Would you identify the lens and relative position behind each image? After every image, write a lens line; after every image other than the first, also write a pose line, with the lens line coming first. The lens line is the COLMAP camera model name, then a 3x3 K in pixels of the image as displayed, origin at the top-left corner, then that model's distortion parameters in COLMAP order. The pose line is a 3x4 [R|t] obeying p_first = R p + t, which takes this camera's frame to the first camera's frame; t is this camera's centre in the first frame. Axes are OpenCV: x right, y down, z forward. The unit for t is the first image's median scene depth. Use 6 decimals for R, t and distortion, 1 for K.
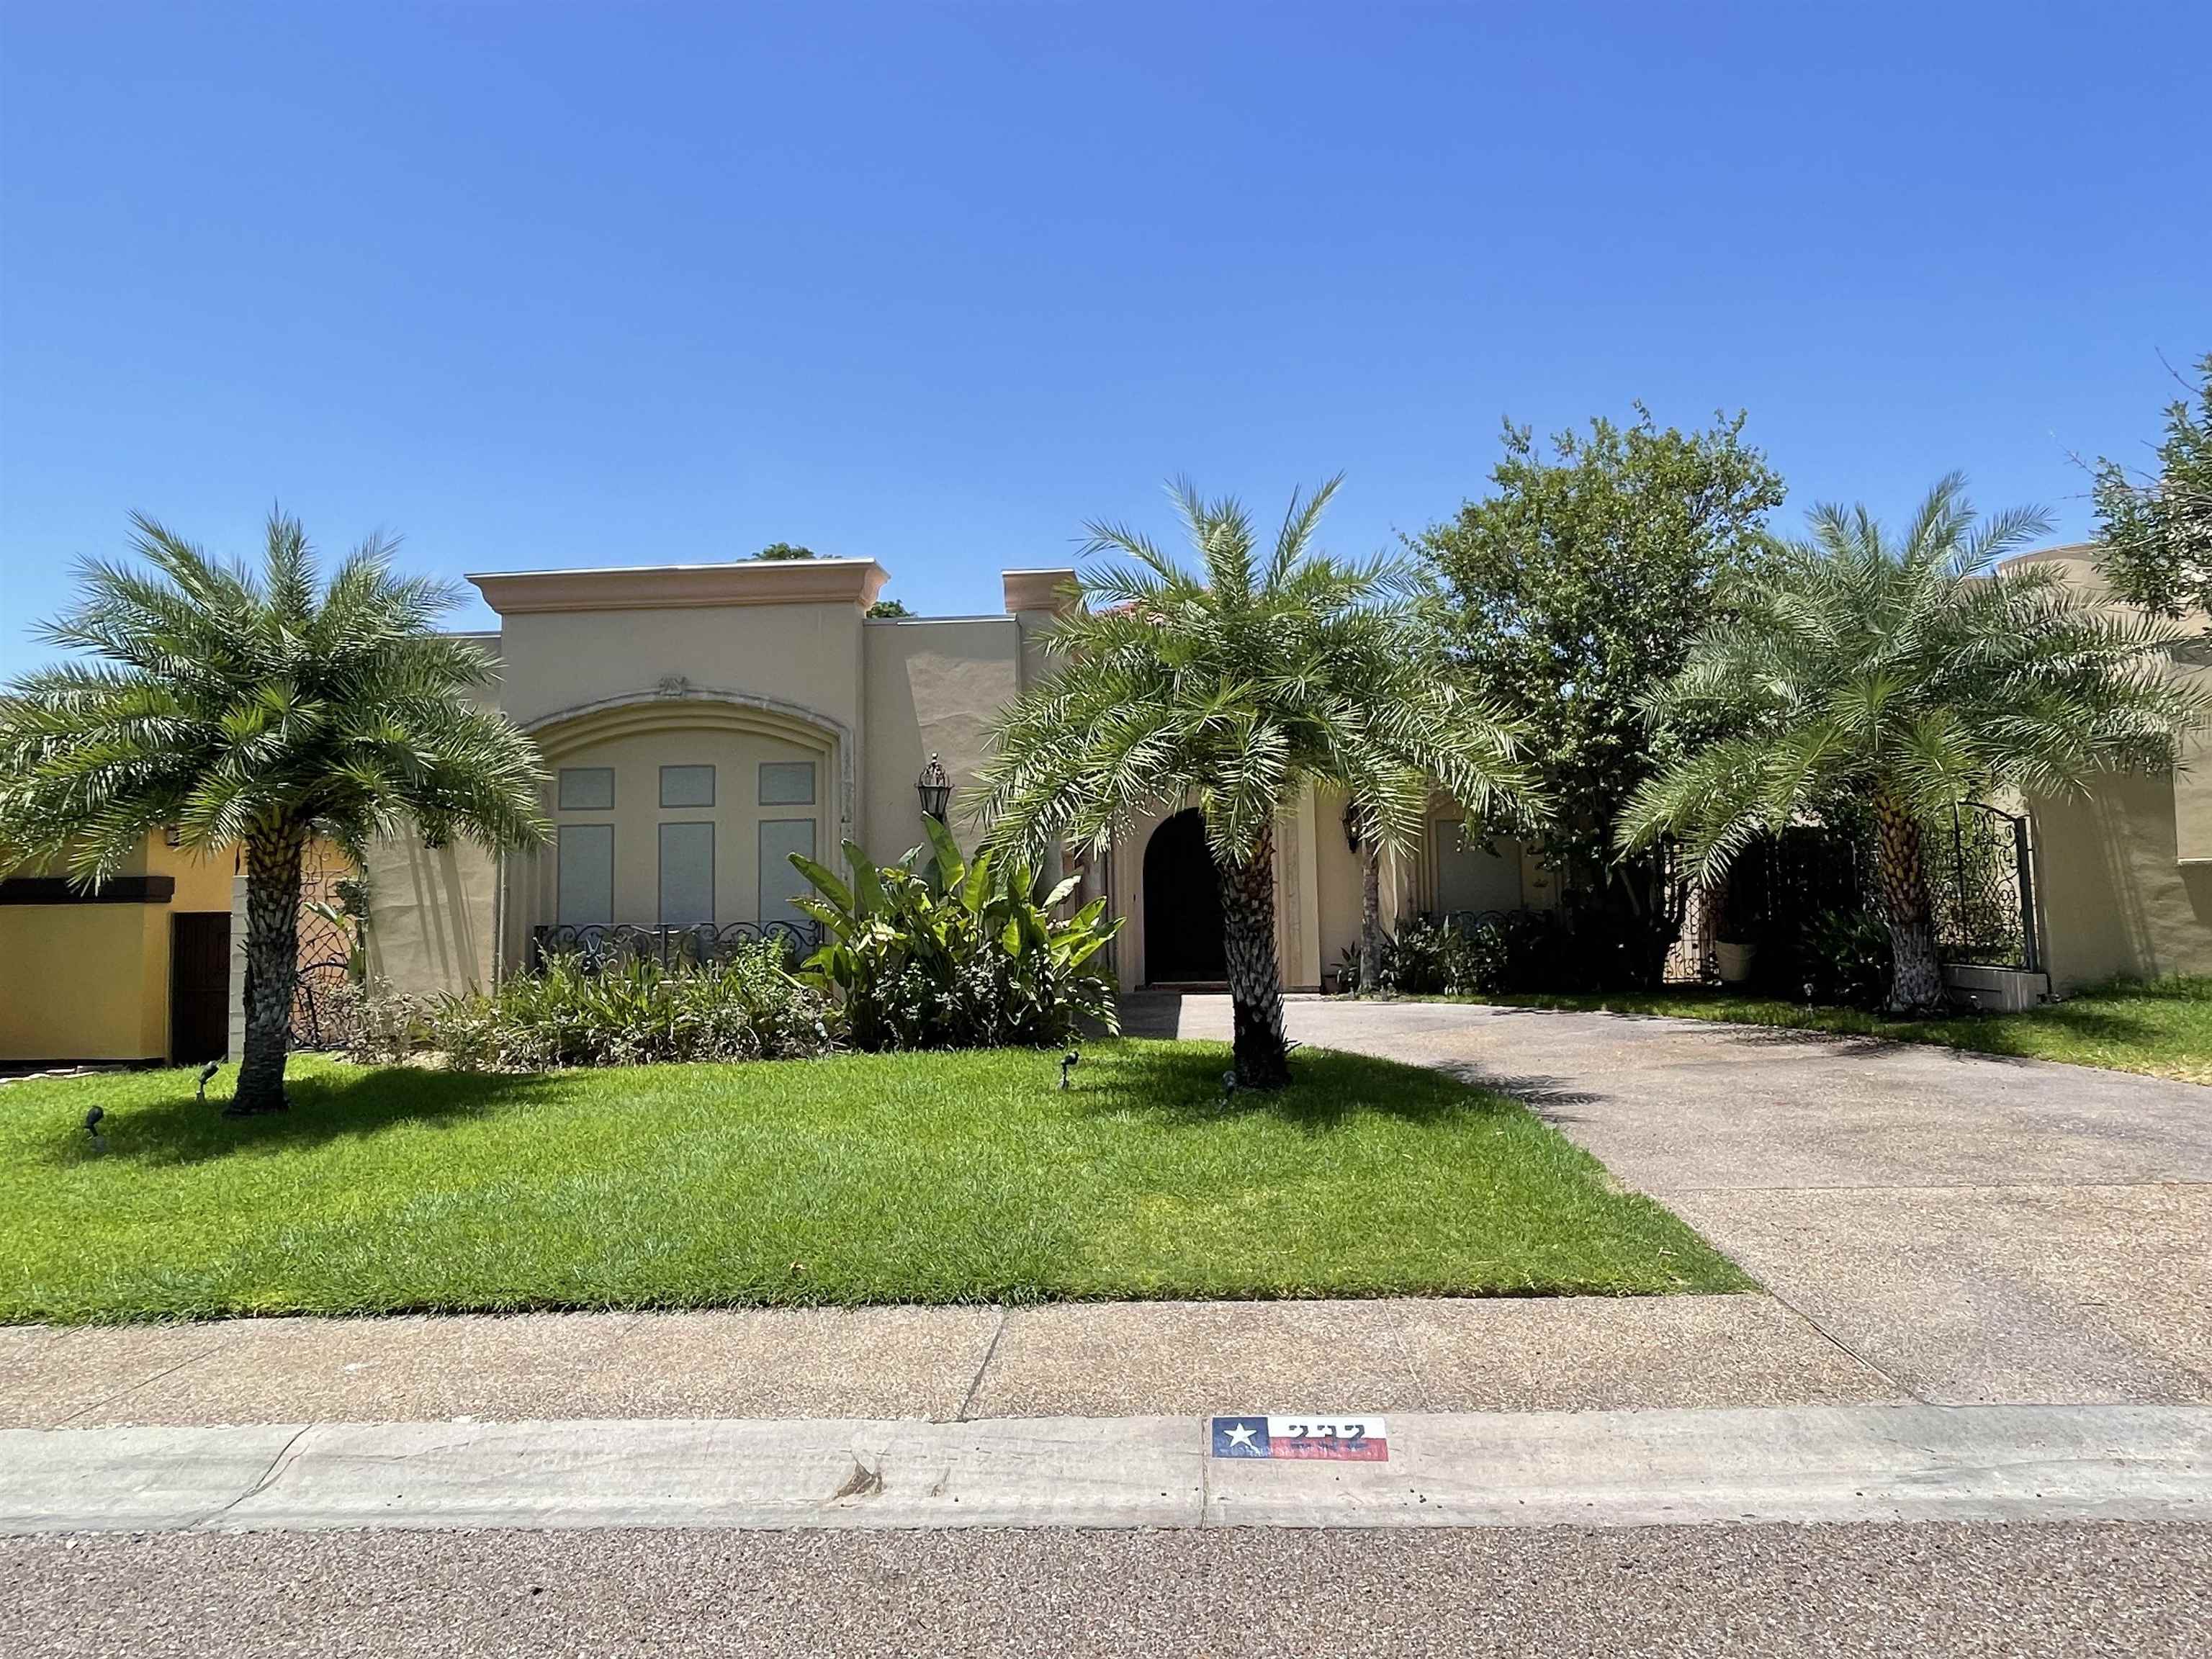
lens RADIAL K [[1335.3, 0, 1102.2], [0, 1335.3, 814.9], [0, 0, 1]] dist [0.004434, 0.001147]
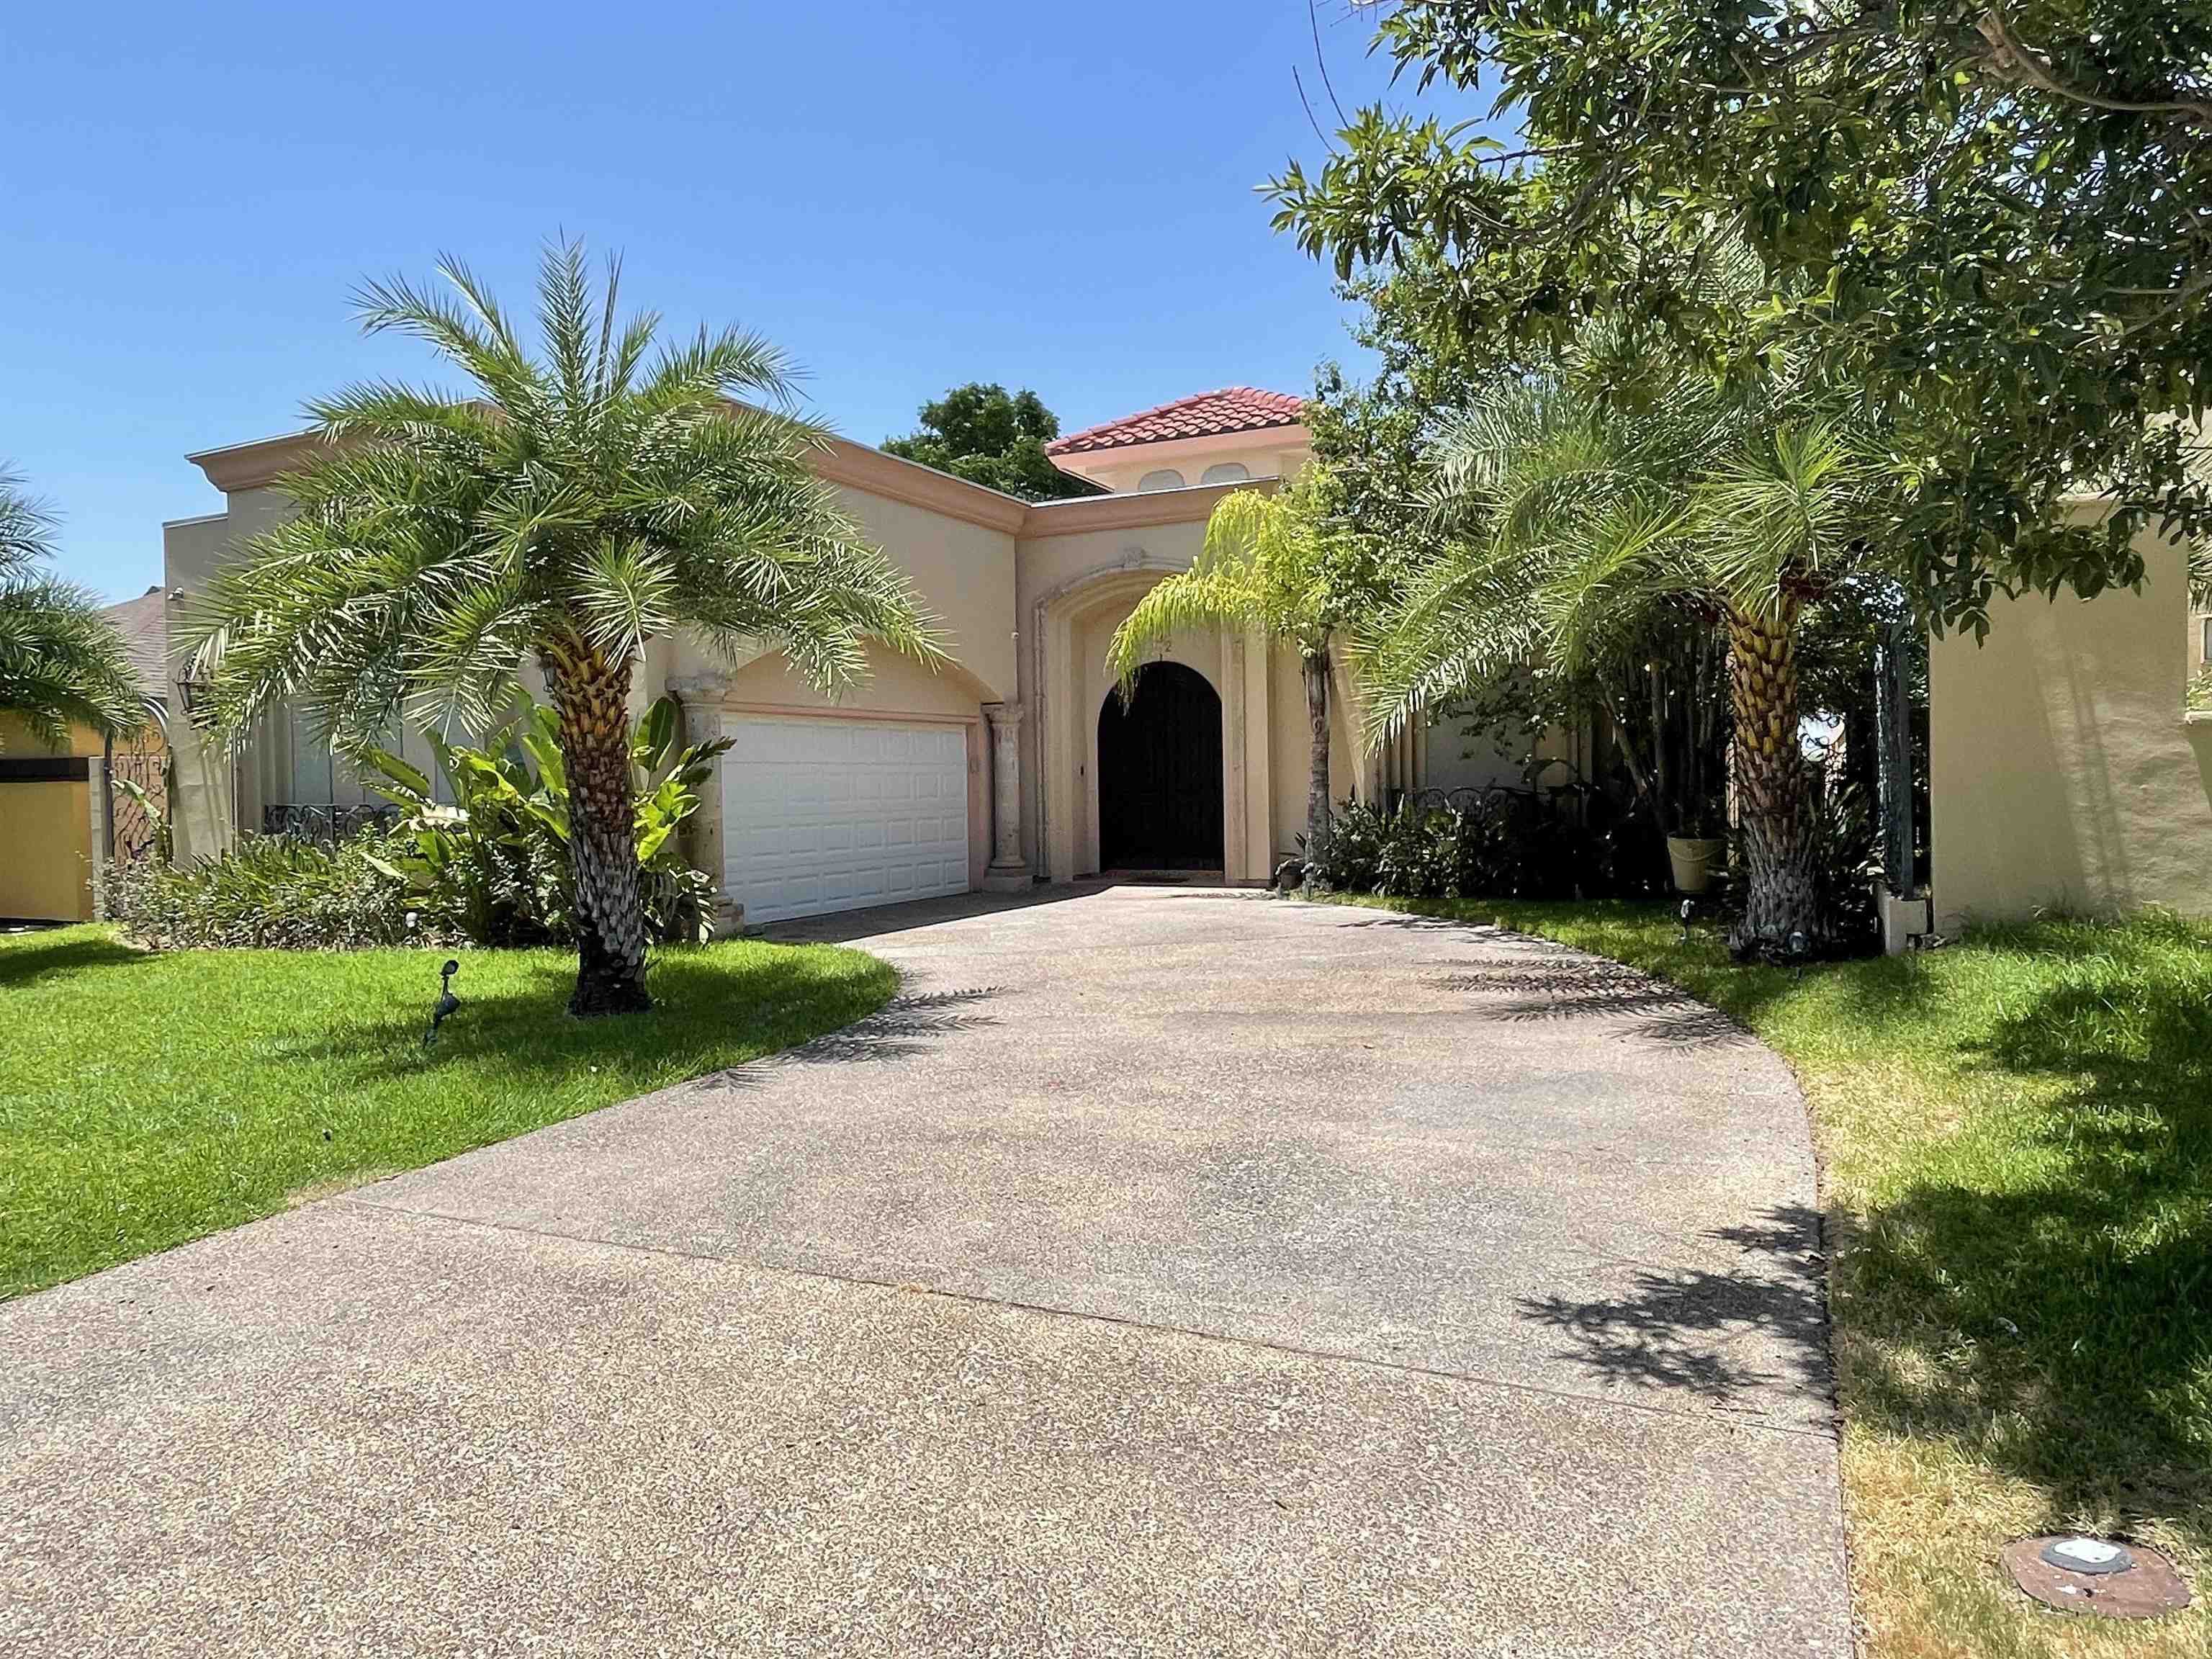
lens RADIAL K [[1421.1, 0, 1106.0], [0, 1421.1, 829.5], [0, 0, 1]] dist [-0.001908, -0.000551]
pose [[0.930094, 0.012808, -0.367097, 0.554602], [0.029638, 0.993516, 0.109757, 0.002366], [0.366123, -0.112964, 0.923685, 0.243665]]
